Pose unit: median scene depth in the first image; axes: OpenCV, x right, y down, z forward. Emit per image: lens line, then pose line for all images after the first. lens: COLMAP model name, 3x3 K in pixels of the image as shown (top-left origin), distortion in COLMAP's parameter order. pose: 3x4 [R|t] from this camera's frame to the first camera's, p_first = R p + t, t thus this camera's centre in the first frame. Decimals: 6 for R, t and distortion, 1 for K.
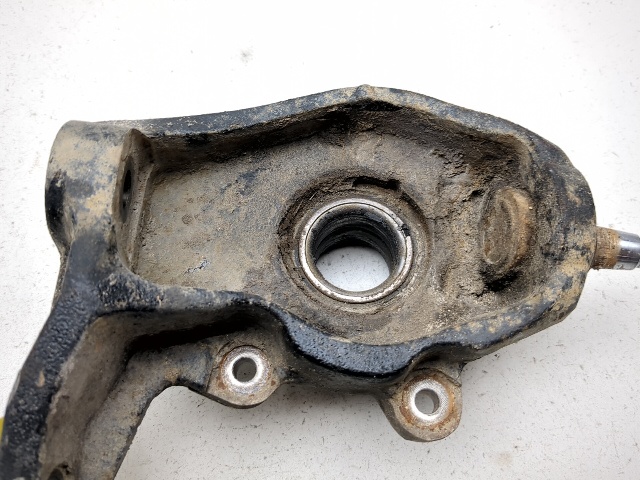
lens RADIAL K [[608.5, 0, 320.0], [0, 608.5, 240.0], [0, 0, 1]] dist [-0.021143, -0.017224]
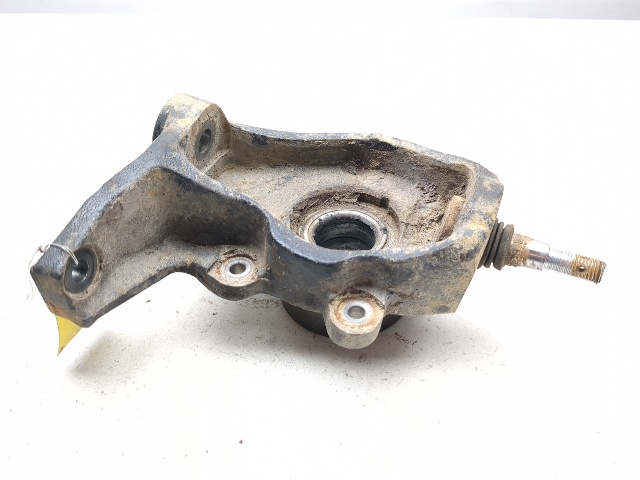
lens RADIAL K [[608.5, 0, 320.0], [0, 608.5, 240.0], [0, 0, 1]] dist [-0.021143, -0.017224]
pose [[0.950312, 0.182041, -0.252526, 0.364007], [-0.273137, 0.876761, -0.395836, 0.601325], [0.149347, 0.445141, 0.882918, -0.218292]]
